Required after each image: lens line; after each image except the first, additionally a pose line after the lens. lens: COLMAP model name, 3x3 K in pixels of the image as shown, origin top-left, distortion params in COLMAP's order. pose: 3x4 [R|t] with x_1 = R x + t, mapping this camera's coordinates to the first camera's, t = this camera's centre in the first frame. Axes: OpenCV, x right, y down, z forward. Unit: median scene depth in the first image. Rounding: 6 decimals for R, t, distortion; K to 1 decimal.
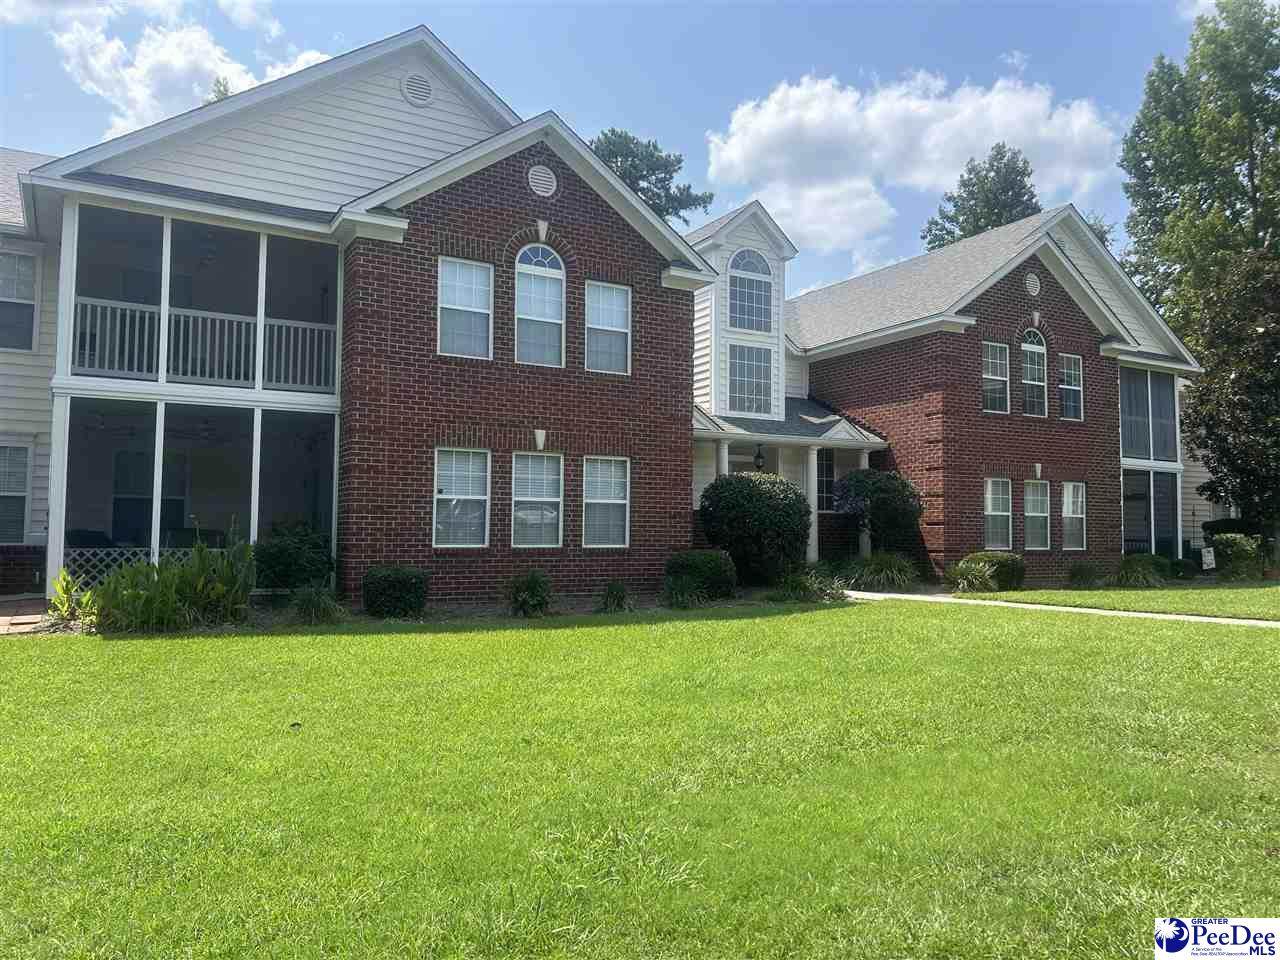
lens RADIAL K [[990.0, 0, 611.8], [0, 990.0, 501.0], [0, 0, 1]] dist [0.053885, -0.060264]
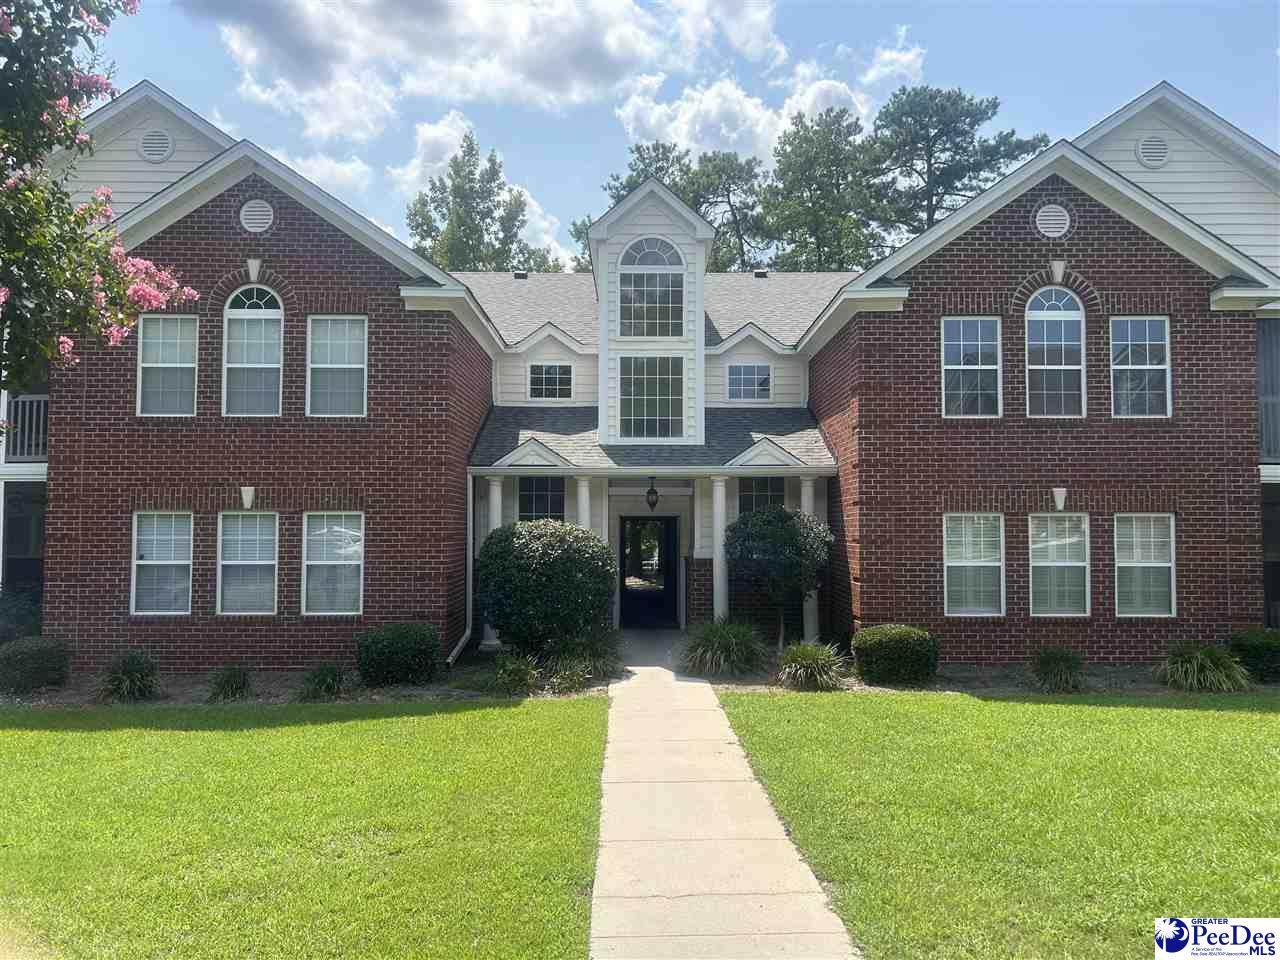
lens RADIAL K [[988.4, 0, 640.4], [0, 988.4, 493.6], [0, 0, 1]] dist [0.026436, -0.003807]
pose [[0.864433, -0.026115, -0.502069, 0.687256], [0.026066, 0.999635, -0.007116, -0.048340], [0.502072, -0.006936, 0.864798, 0.377138]]
